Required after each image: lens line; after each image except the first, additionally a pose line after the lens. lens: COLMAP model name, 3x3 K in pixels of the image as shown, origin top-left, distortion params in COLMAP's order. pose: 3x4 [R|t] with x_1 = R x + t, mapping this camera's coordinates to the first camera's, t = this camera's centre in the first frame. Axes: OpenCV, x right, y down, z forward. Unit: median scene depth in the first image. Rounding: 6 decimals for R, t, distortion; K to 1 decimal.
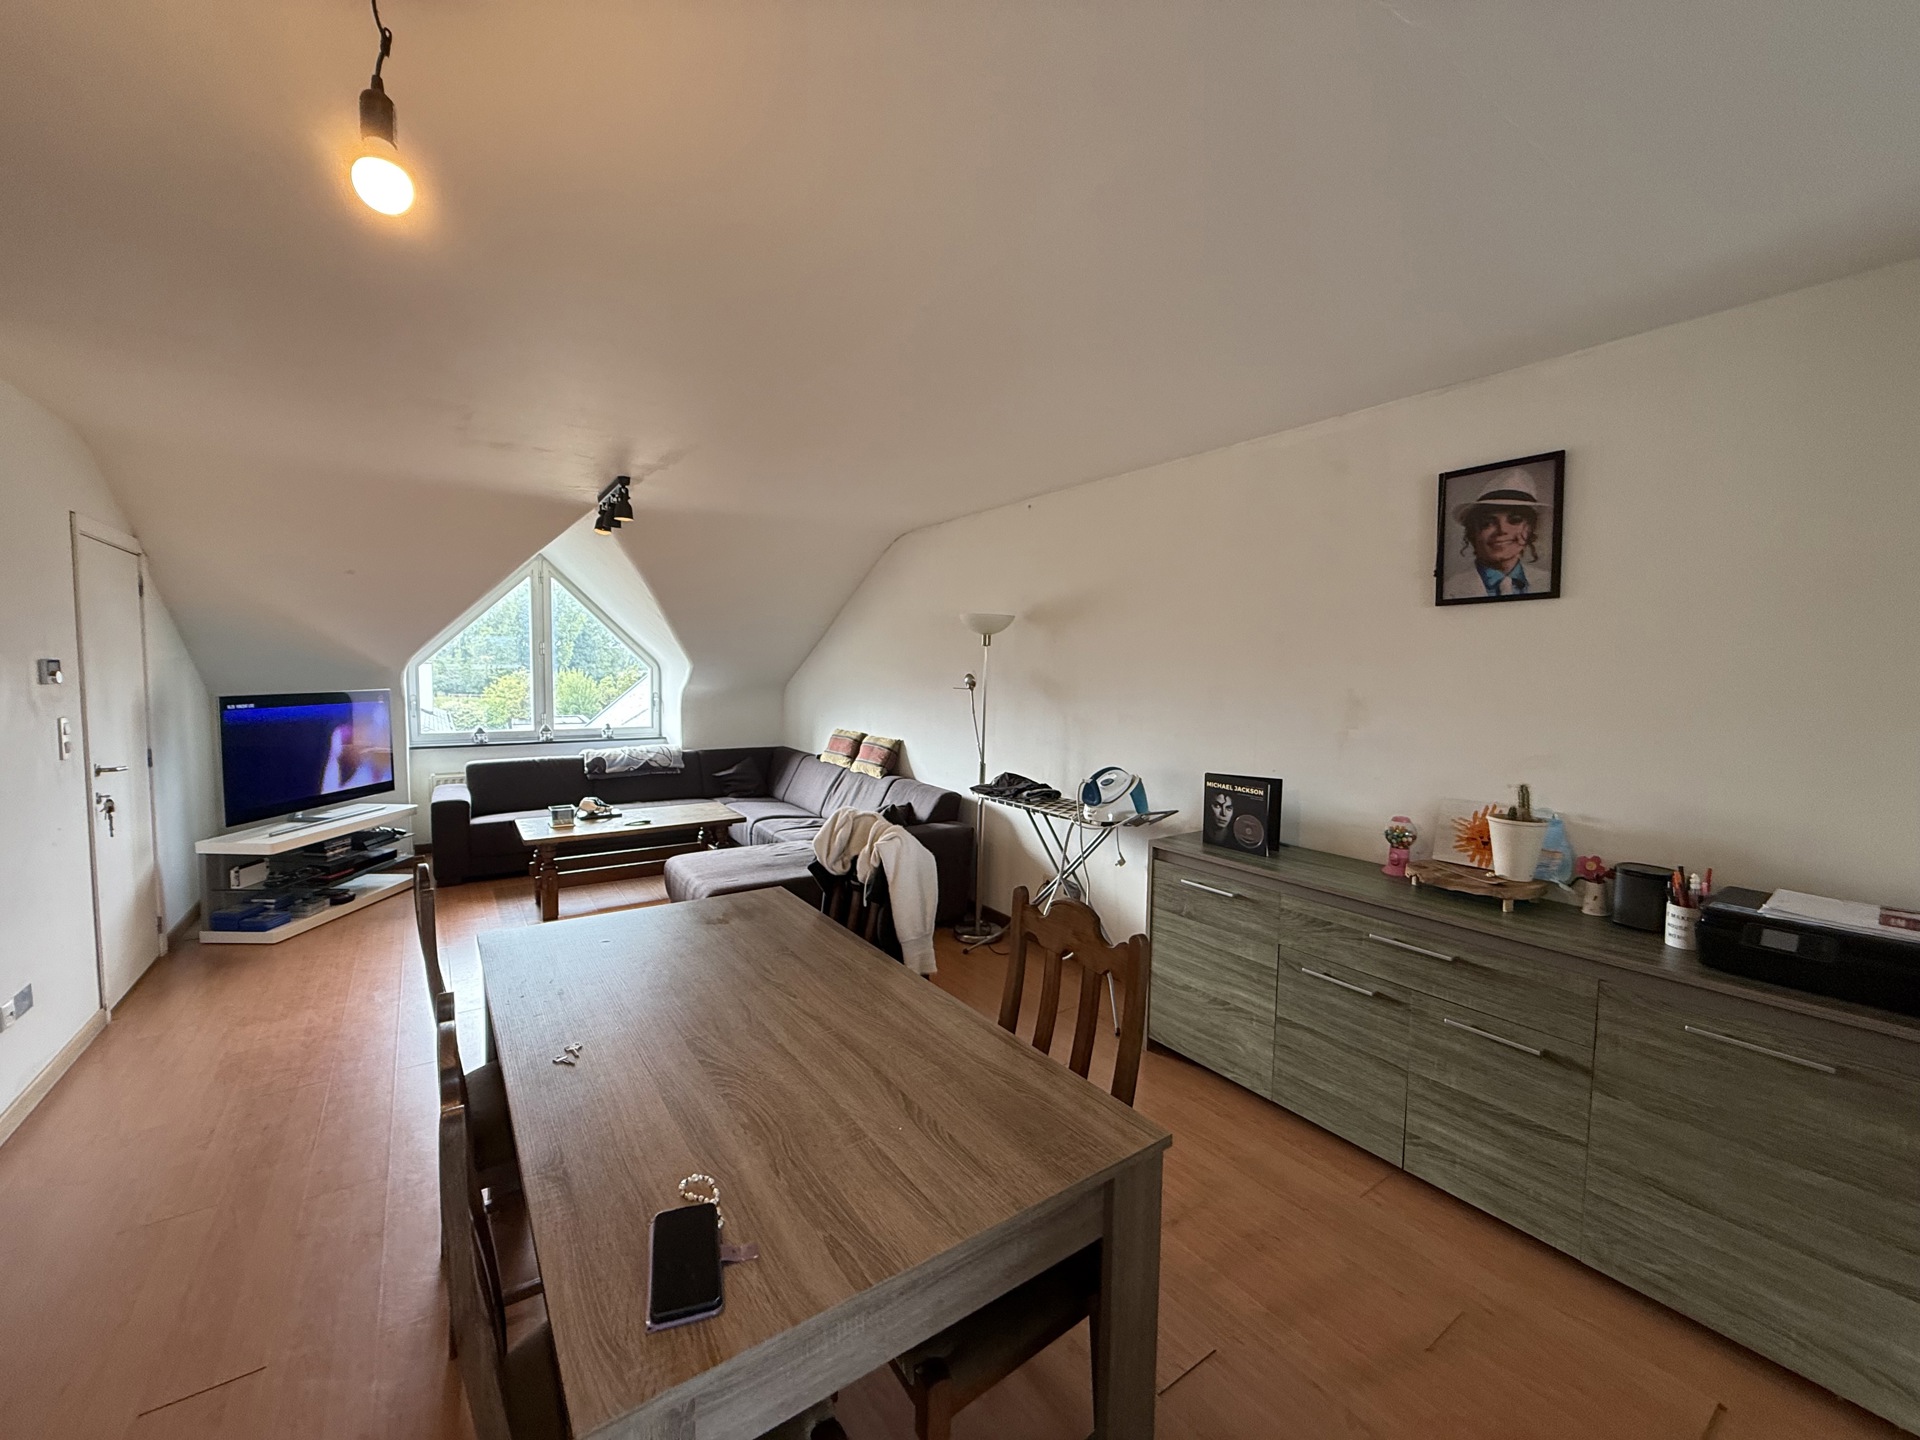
lens RADIAL K [[764.0, 0, 959.0], [0, 764.0, 720.0], [0, 0, 1]] dist [-0.002712, 0.000008]
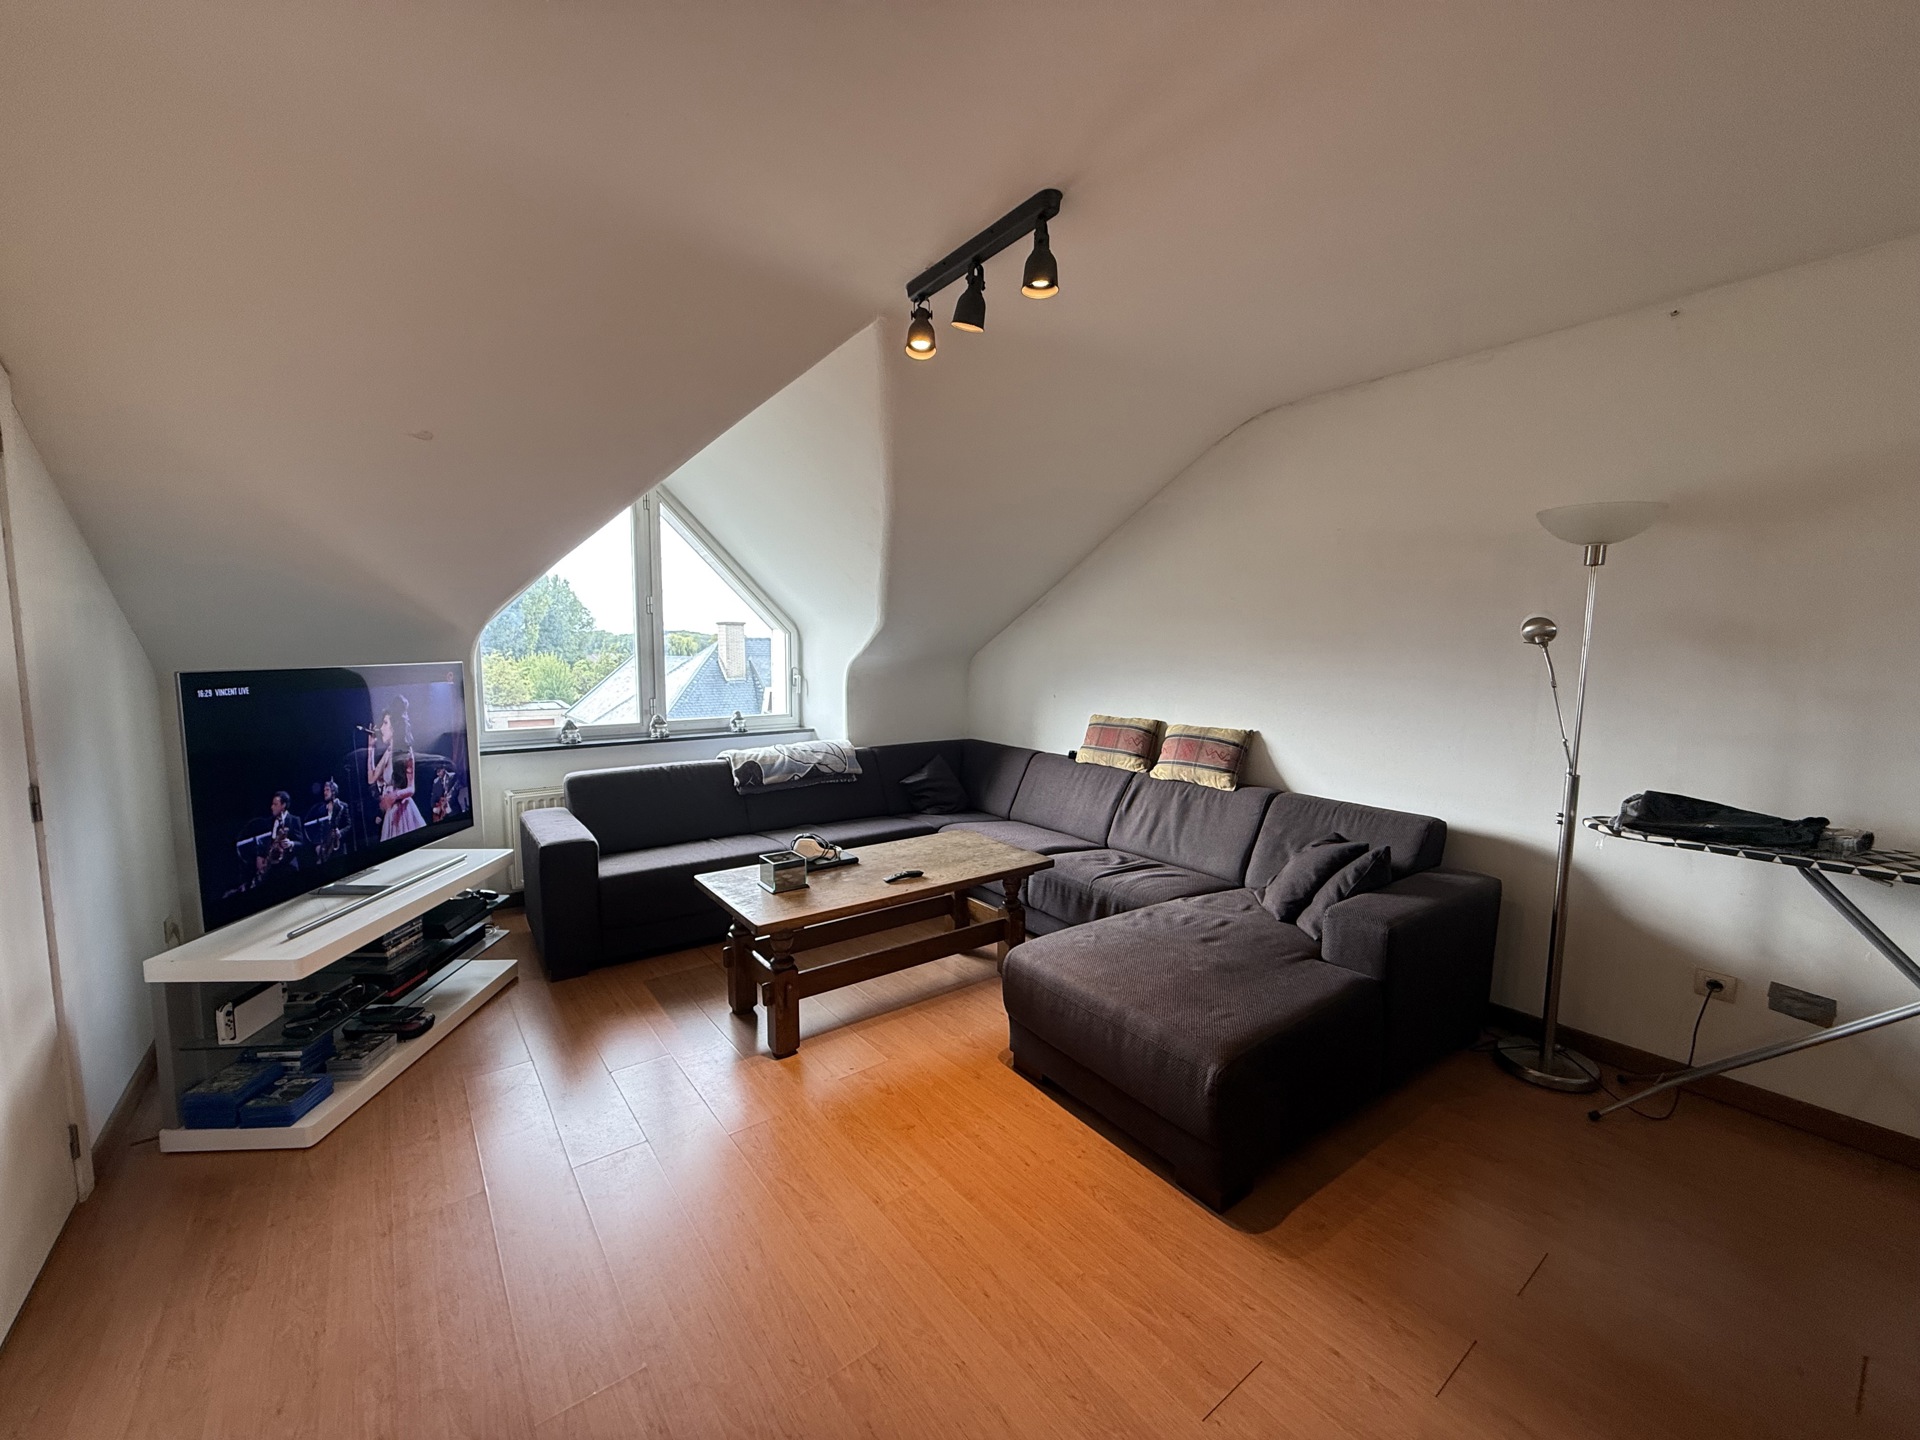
lens RADIAL K [[764.0, 0, 960.0], [0, 764.0, 722.4], [0, 0, 1]] dist [-0.002712, 0.000008]
pose [[0.999107, -0.015744, 0.039208, -0.367960], [0.014567, 0.999440, 0.030130, -0.004651], [-0.039660, -0.029532, 0.998777, 0.368773]]
